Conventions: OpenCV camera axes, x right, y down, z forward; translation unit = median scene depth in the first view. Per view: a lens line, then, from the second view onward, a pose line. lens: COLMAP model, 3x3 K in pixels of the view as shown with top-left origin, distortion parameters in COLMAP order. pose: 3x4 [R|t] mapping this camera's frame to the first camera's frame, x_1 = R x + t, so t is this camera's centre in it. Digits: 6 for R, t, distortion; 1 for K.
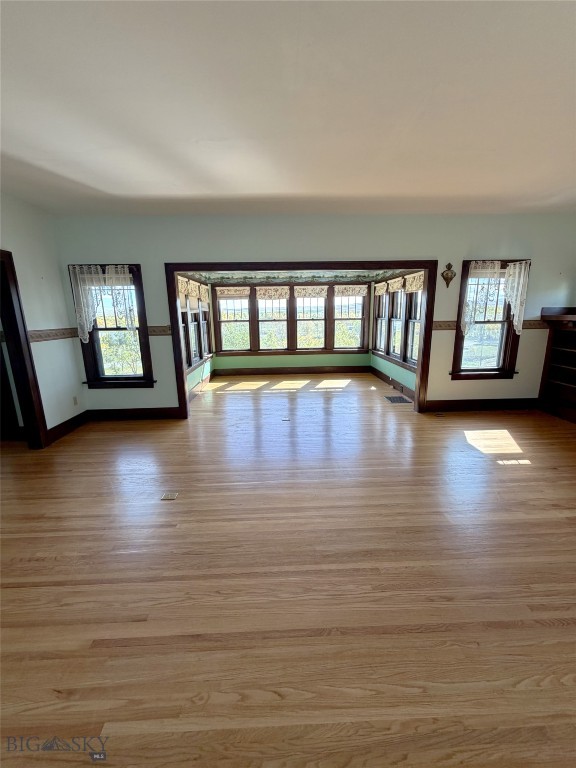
lens RADIAL K [[304.7, 0, 288.2], [0, 304.7, 381.9], [0, 0, 1]] dist [0.000046, 0.000211]
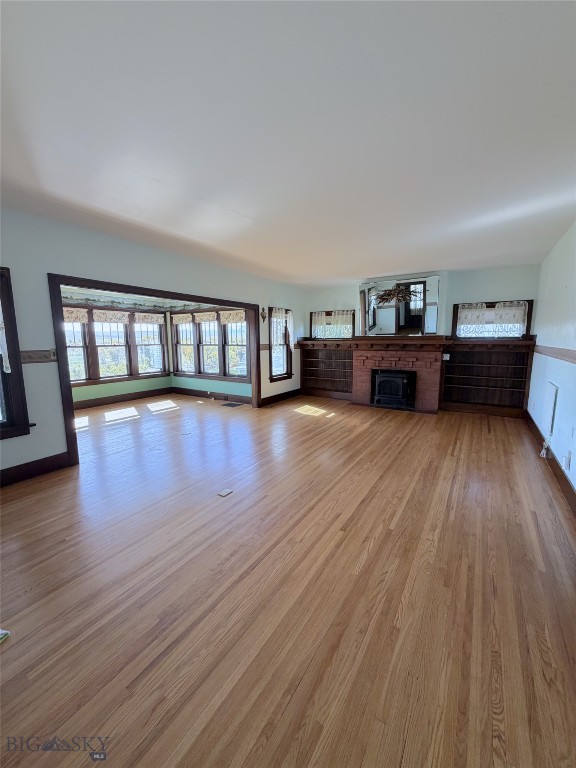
lens RADIAL K [[304.7, 0, 288.2], [0, 304.7, 381.9], [0, 0, 1]] dist [0.000046, 0.000211]
pose [[0.565313, -0.101166, 0.818649, -0.677960], [0.178182, 0.983997, -0.001443, 0.008069], [-0.805402, 0.146684, 0.574292, 0.058365]]
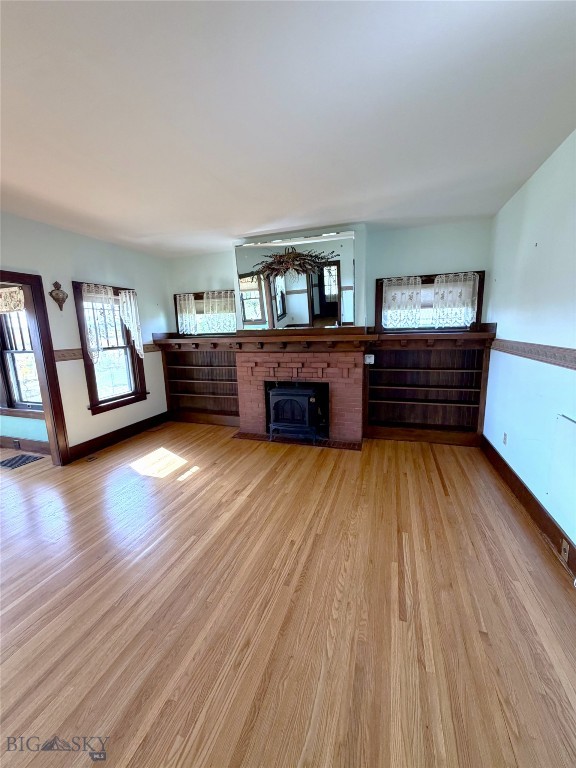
lens RADIAL K [[304.7, 0, 288.2], [0, 304.7, 381.9], [0, 0, 1]] dist [0.000046, 0.000211]
pose [[0.355176, -0.152858, 0.922217, -0.058031], [0.229269, 0.970653, 0.072587, -0.034701], [-0.906248, 0.185654, 0.379798, 0.146610]]
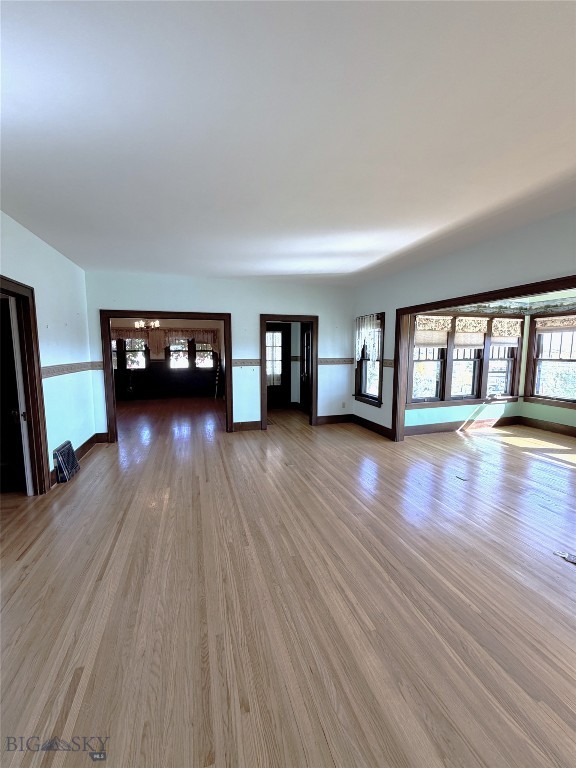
lens RADIAL K [[304.7, 0, 288.2], [0, 304.7, 381.9], [0, 0, 1]] dist [0.000046, 0.000211]
pose [[0.265833, 0.118574, -0.956699, 0.632457], [-0.217070, 0.974283, 0.060437, -0.078395], [0.939262, 0.191605, 0.284735, 0.274290]]
